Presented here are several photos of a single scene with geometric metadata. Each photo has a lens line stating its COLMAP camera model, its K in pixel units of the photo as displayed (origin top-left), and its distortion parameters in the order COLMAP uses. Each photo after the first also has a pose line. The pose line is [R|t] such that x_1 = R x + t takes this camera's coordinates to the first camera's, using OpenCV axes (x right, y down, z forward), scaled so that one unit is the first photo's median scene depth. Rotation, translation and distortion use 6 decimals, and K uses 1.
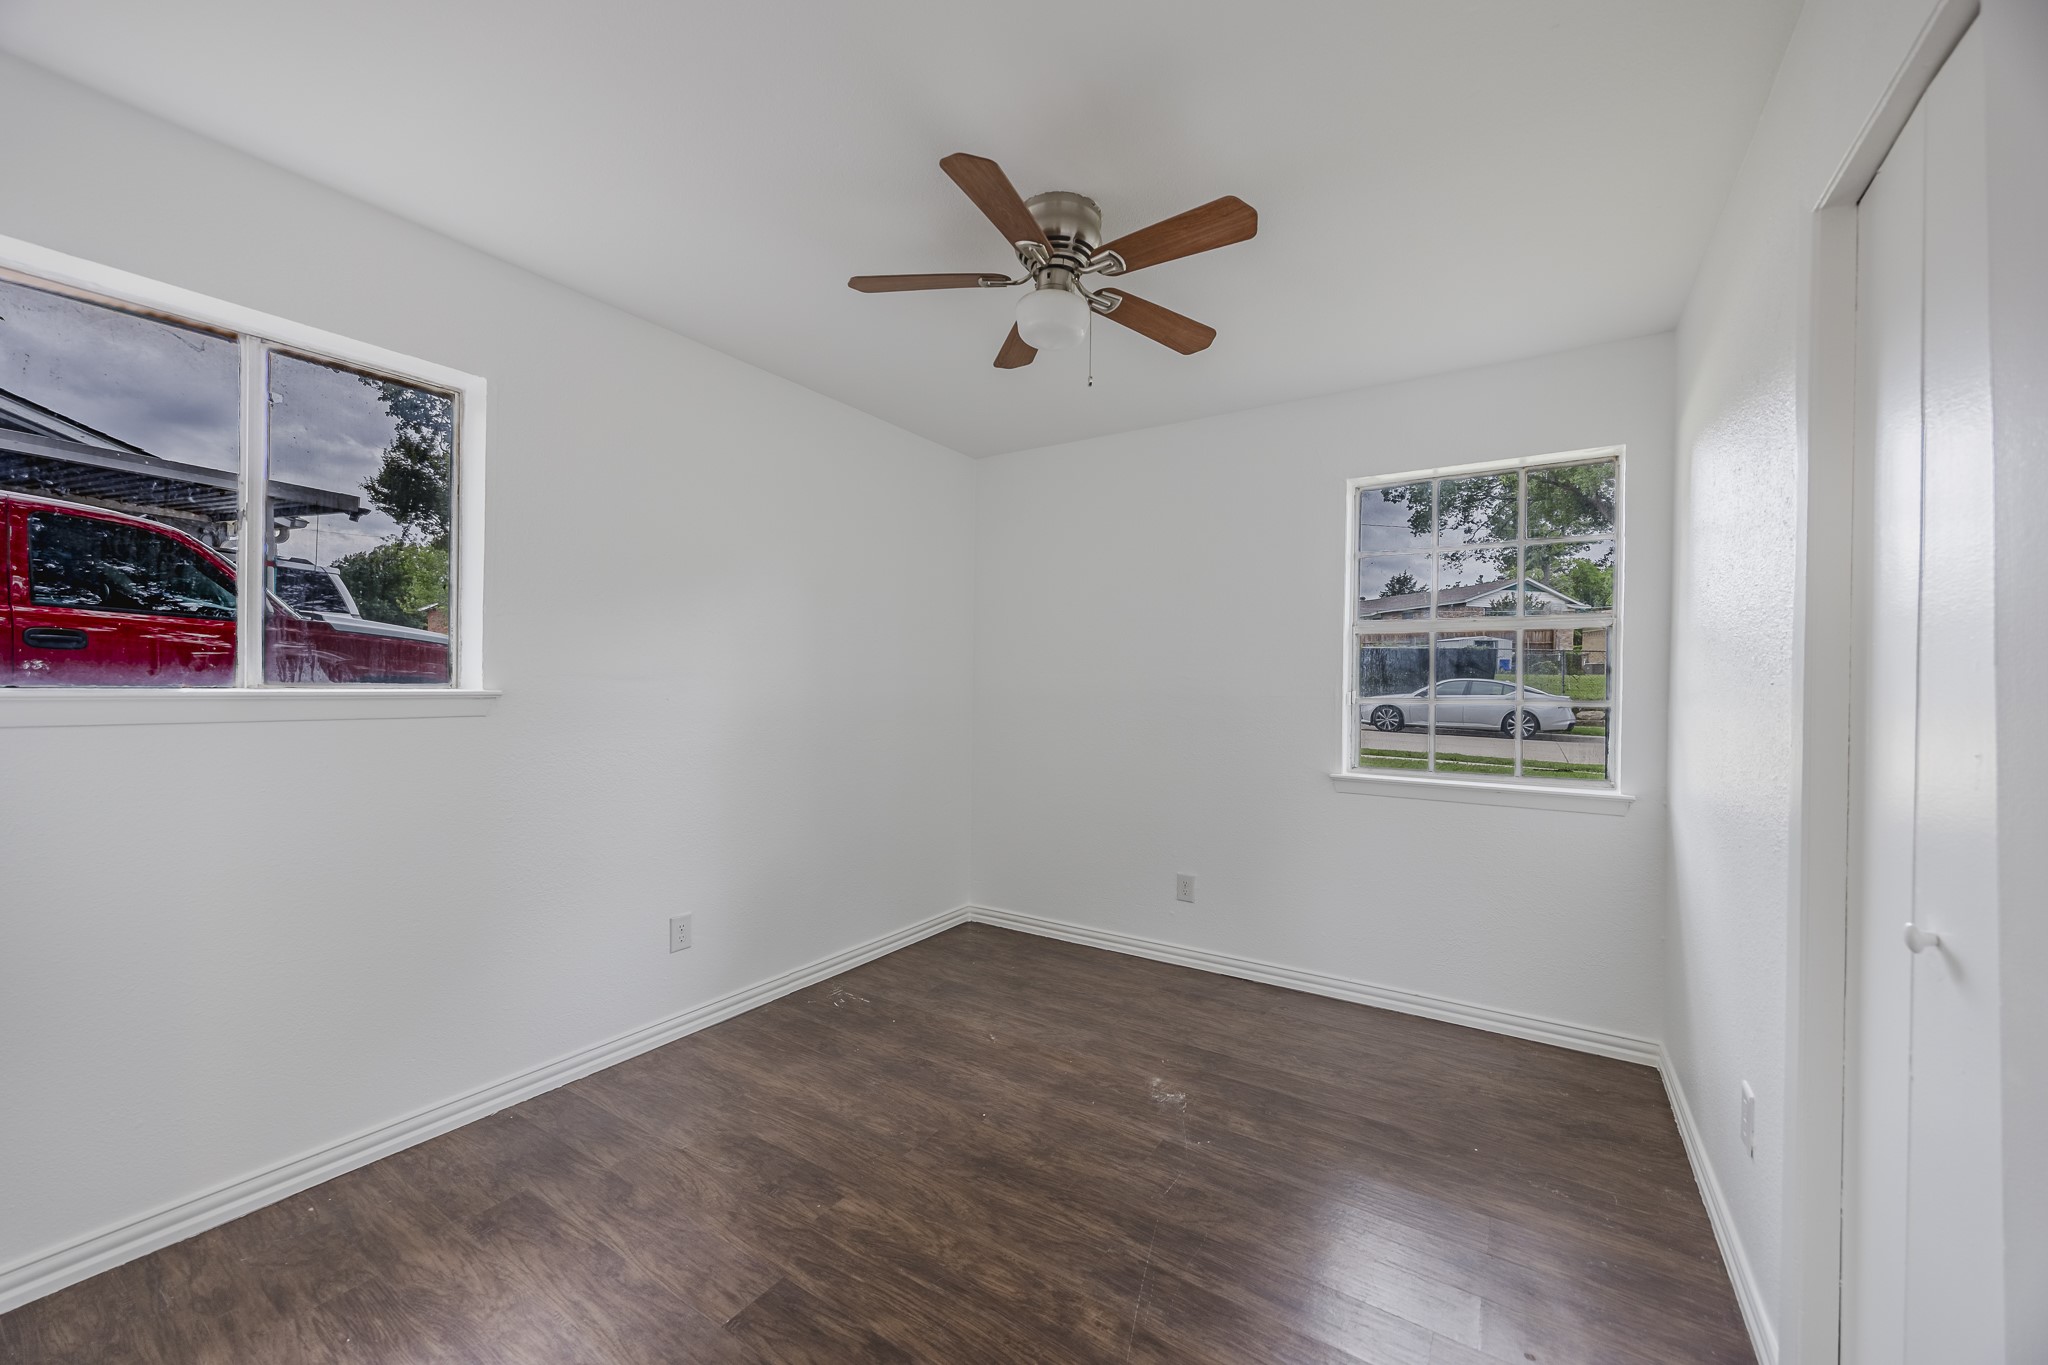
lens RADIAL K [[779.9, 0, 1023.2], [0, 779.9, 687.2], [0, 0, 1]] dist [-0.002379, -0.000147]
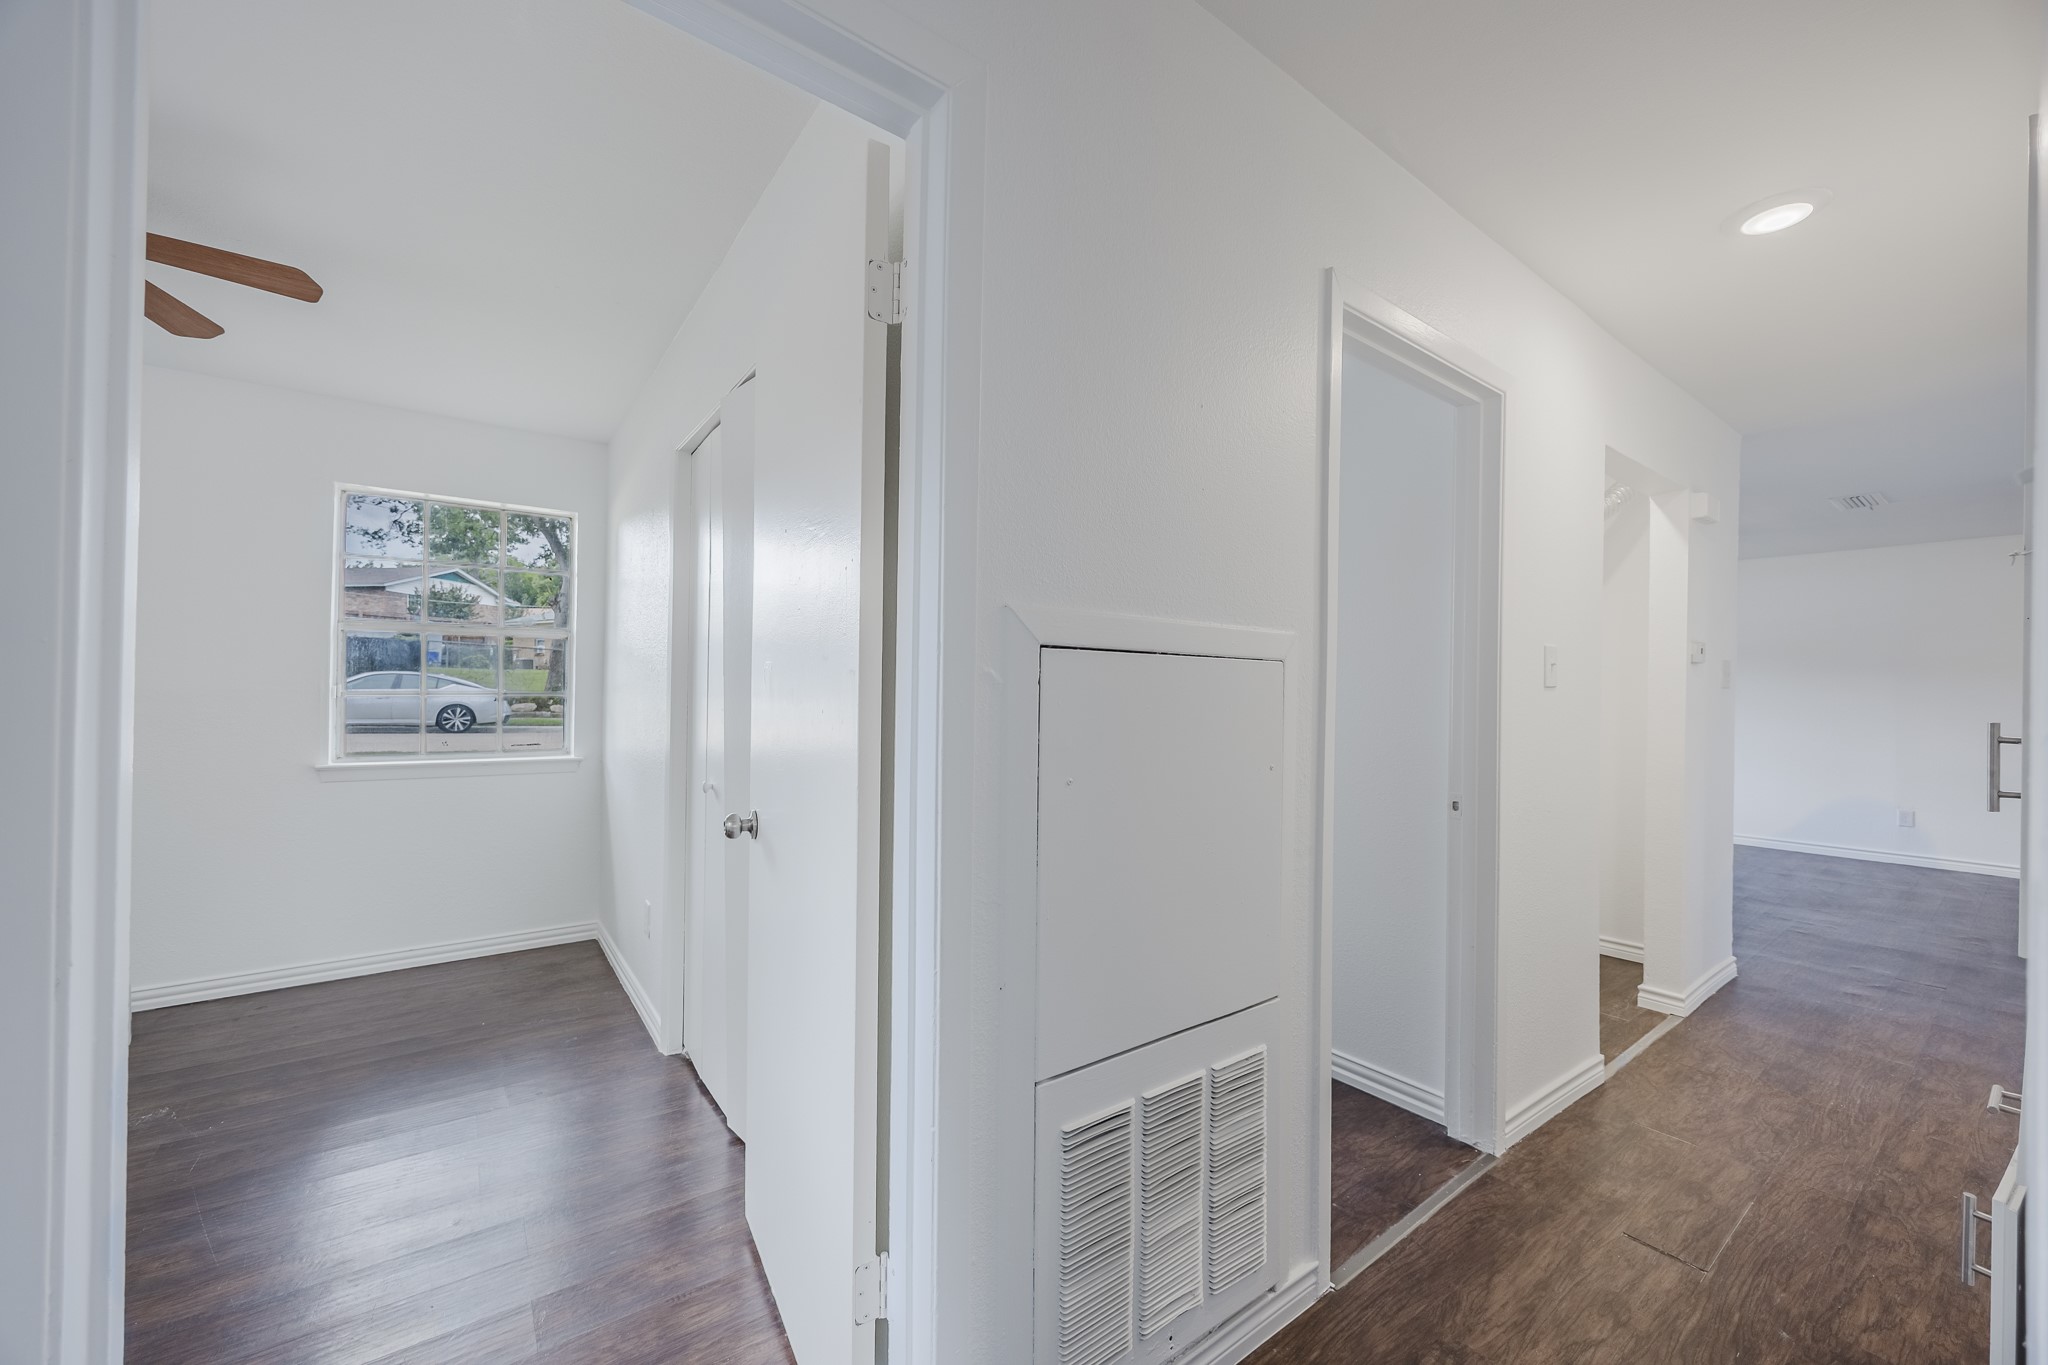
lens RADIAL K [[779.9, 0, 1023.2], [0, 779.9, 687.2], [0, 0, 1]] dist [-0.002379, -0.000147]
pose [[0.357945, -0.002452, 0.933740, -0.285352], [-0.004813, 0.999978, 0.004471, -0.000457], [-0.933730, -0.006095, 0.357925, -0.294908]]
